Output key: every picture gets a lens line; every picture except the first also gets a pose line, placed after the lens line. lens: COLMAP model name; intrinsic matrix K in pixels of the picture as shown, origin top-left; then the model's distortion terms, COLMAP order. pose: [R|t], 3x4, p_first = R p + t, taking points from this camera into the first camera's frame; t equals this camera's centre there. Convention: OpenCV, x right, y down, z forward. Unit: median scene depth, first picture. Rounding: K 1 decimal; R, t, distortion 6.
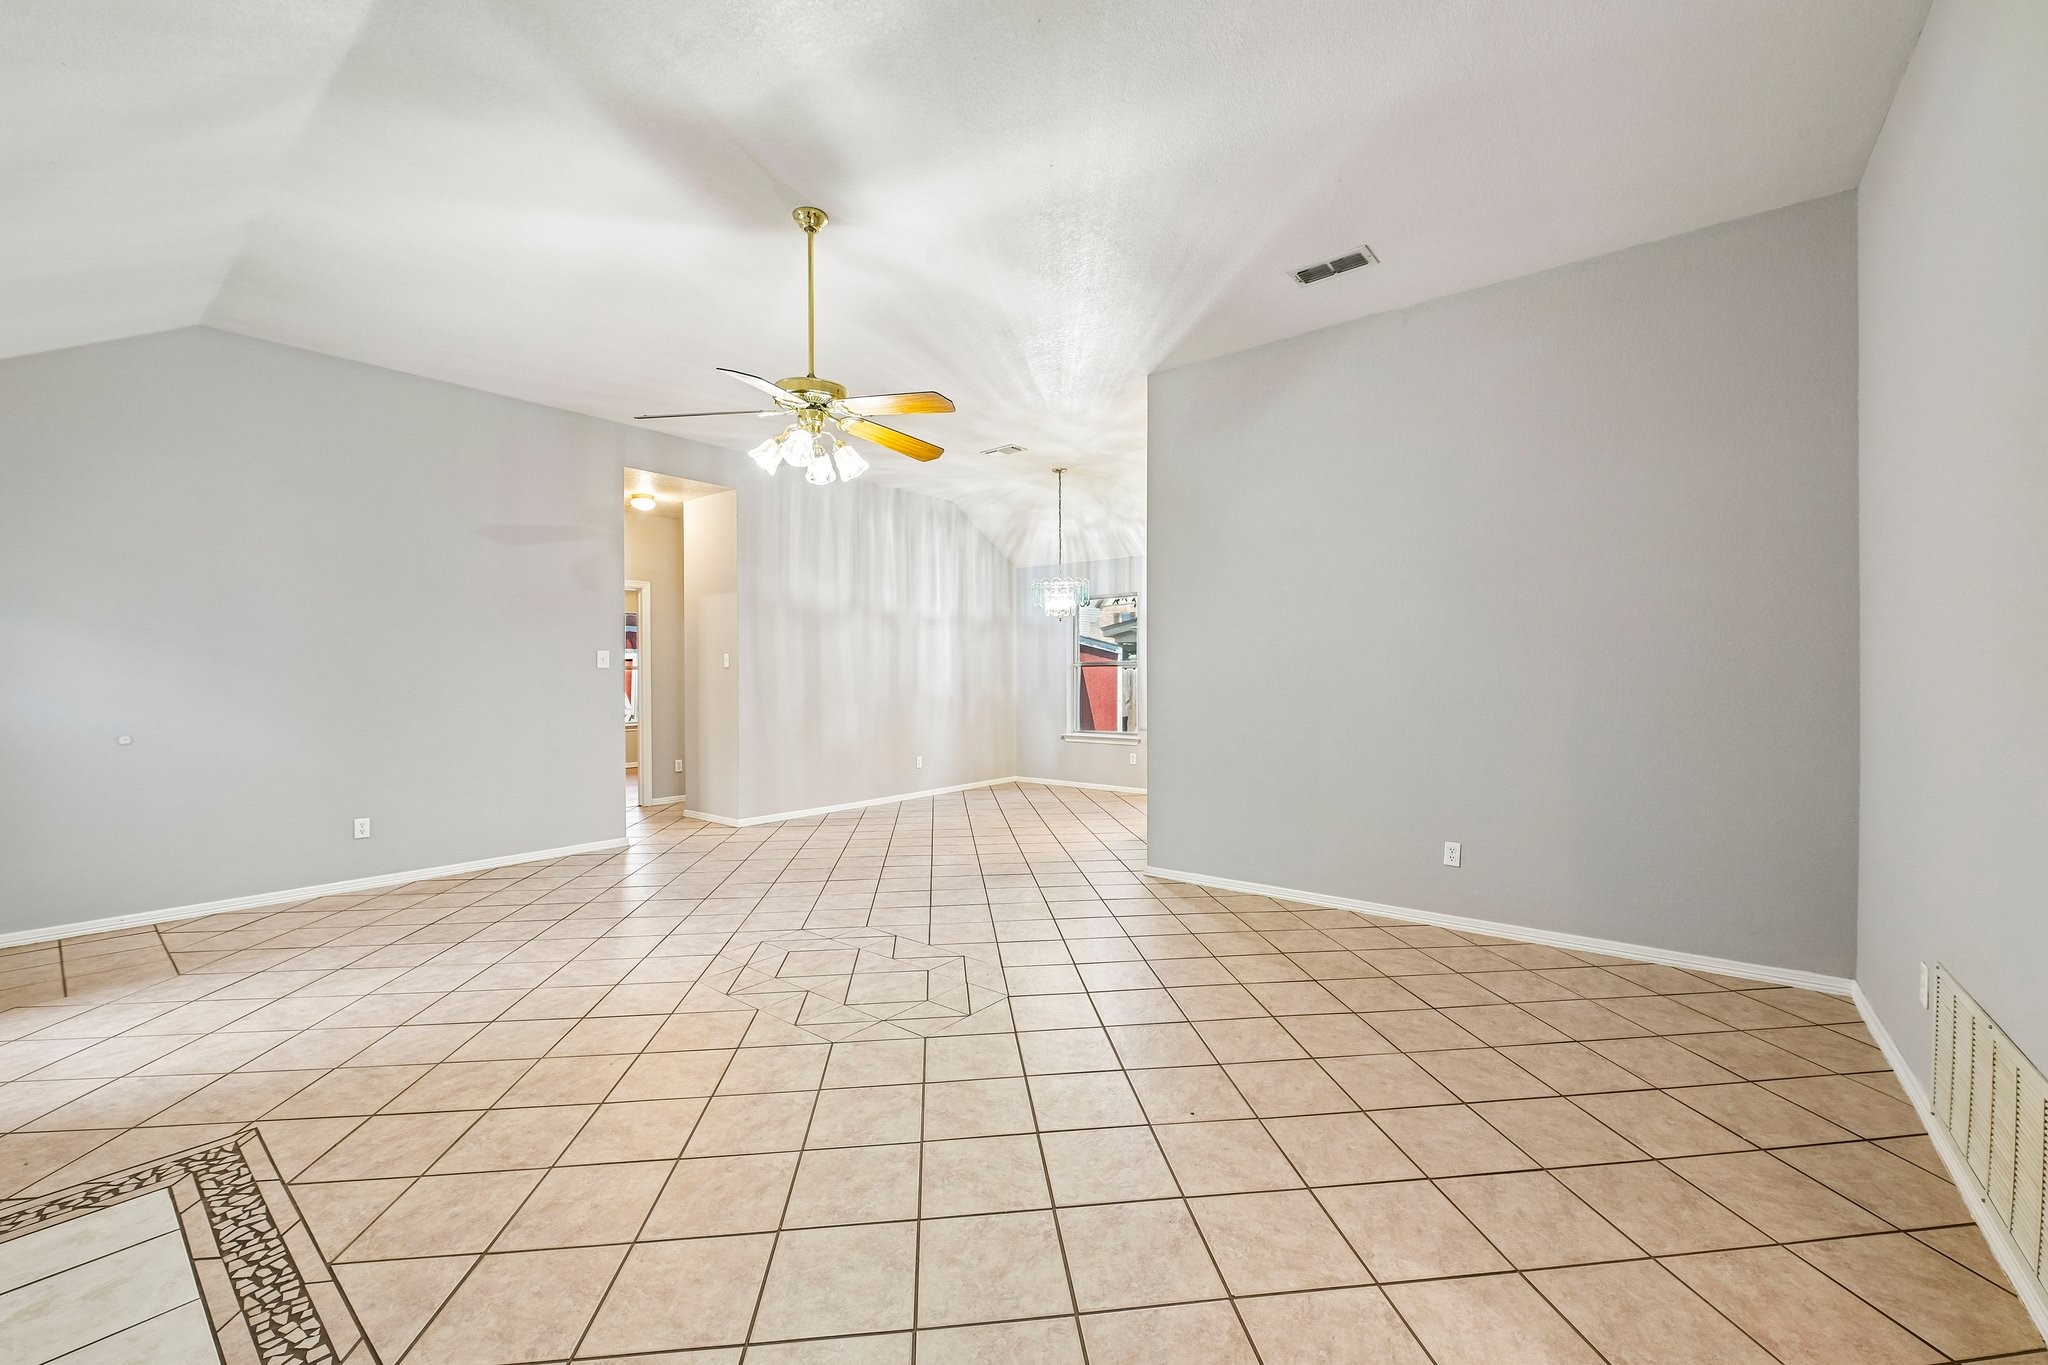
lens RADIAL K [[809.0, 0, 1032.2], [0, 809.0, 683.3], [0, 0, 1]] dist [-0.008721, 0.000584]
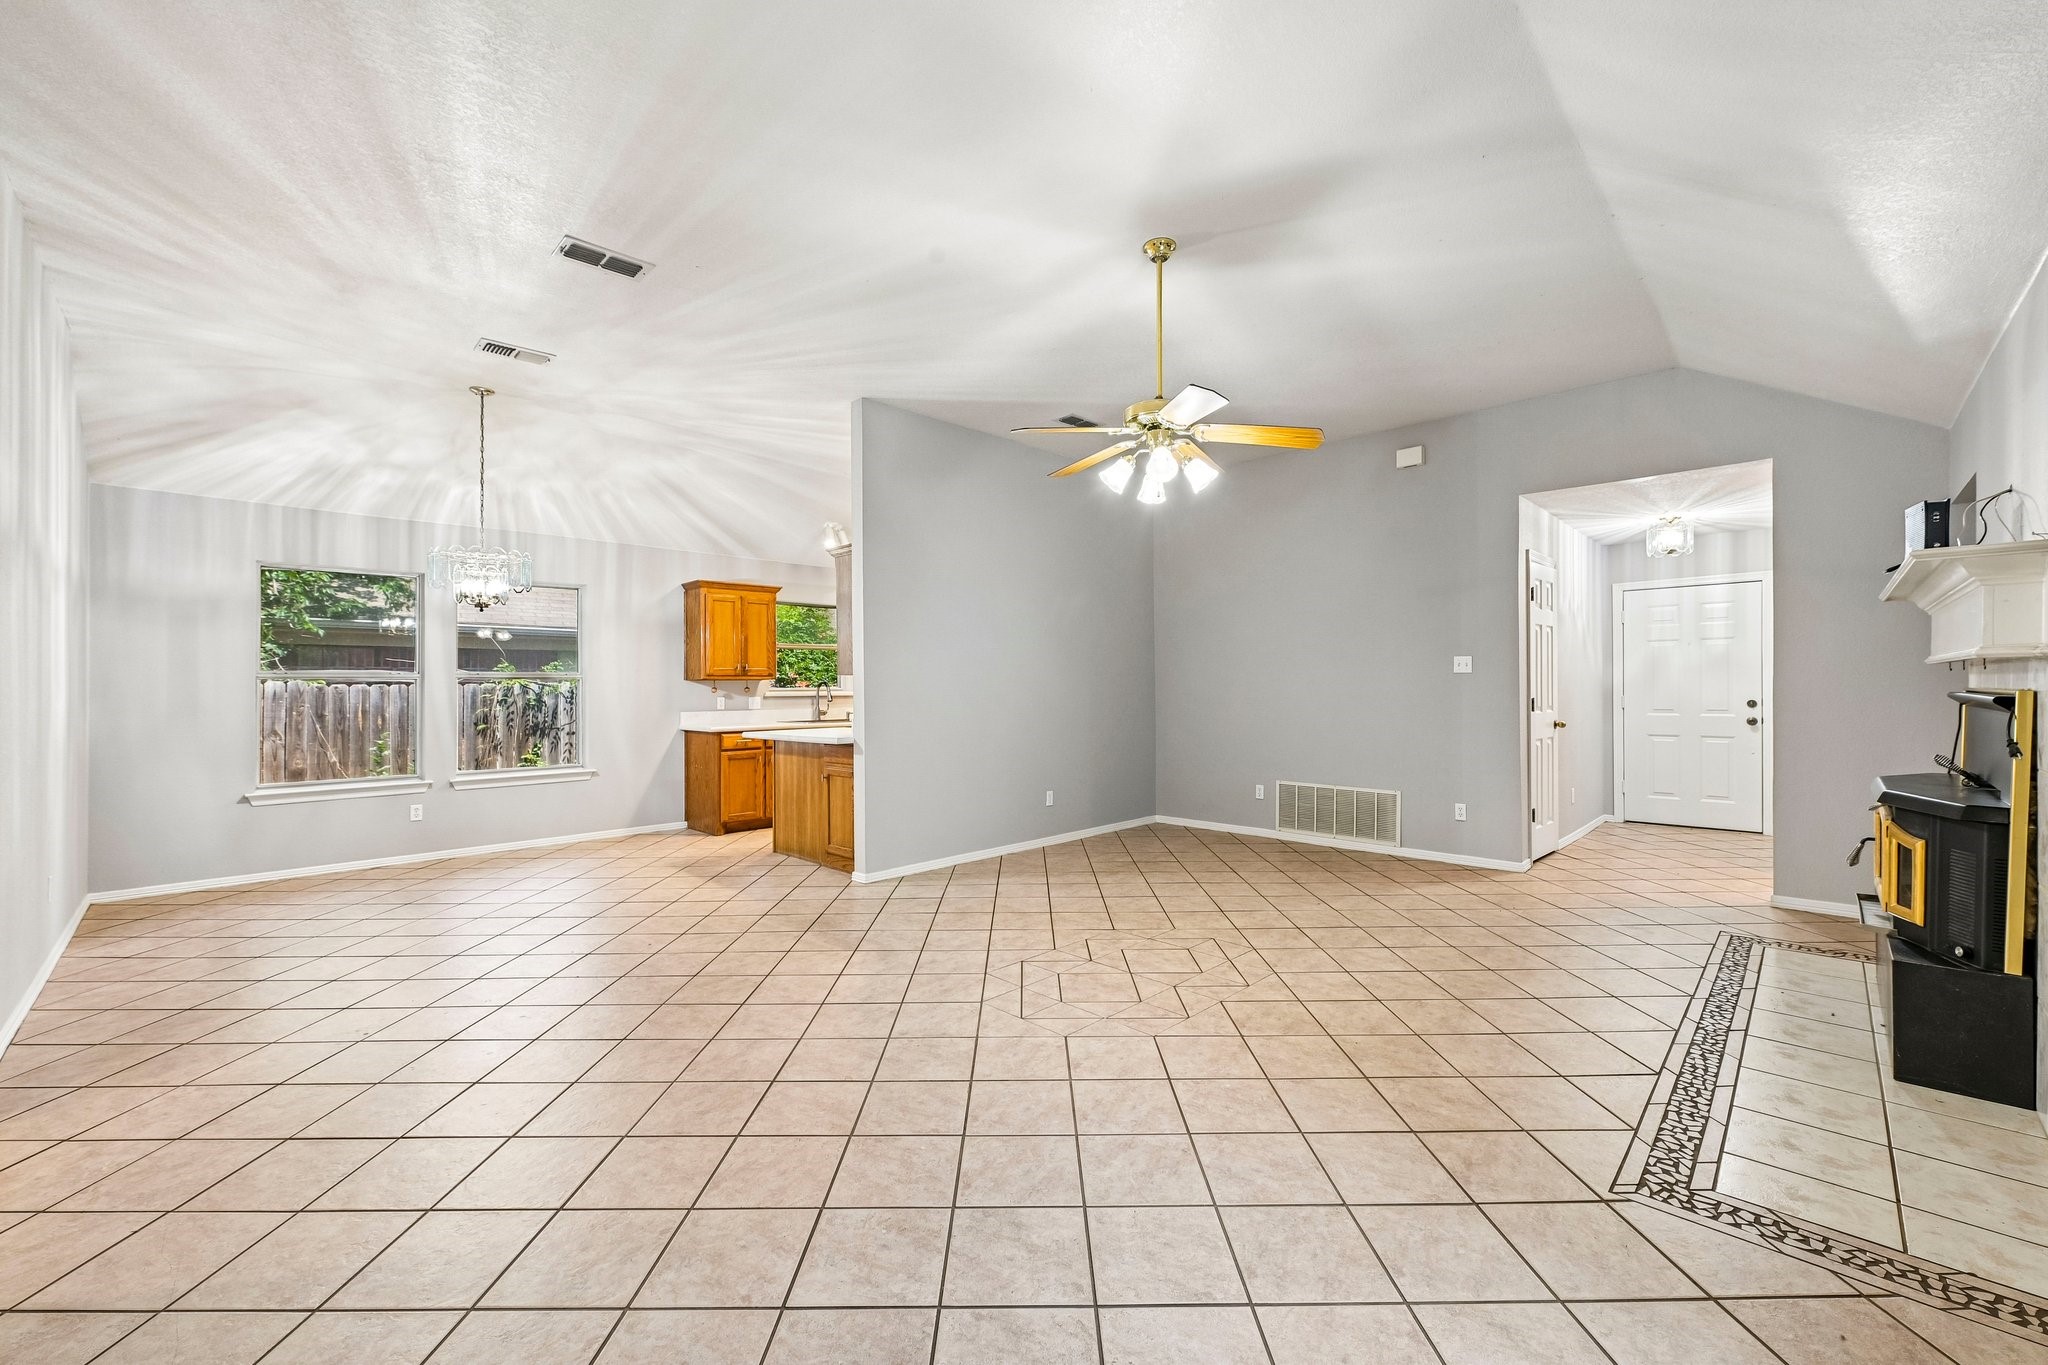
lens RADIAL K [[809.0, 0, 1032.2], [0, 809.0, 683.3], [0, 0, 1]] dist [-0.008721, 0.000584]
pose [[0.108087, 0.005154, 0.994128, -2.123582], [0.017641, 0.999819, -0.007102, -0.010317], [-0.993985, 0.018305, 0.107976, 1.688649]]
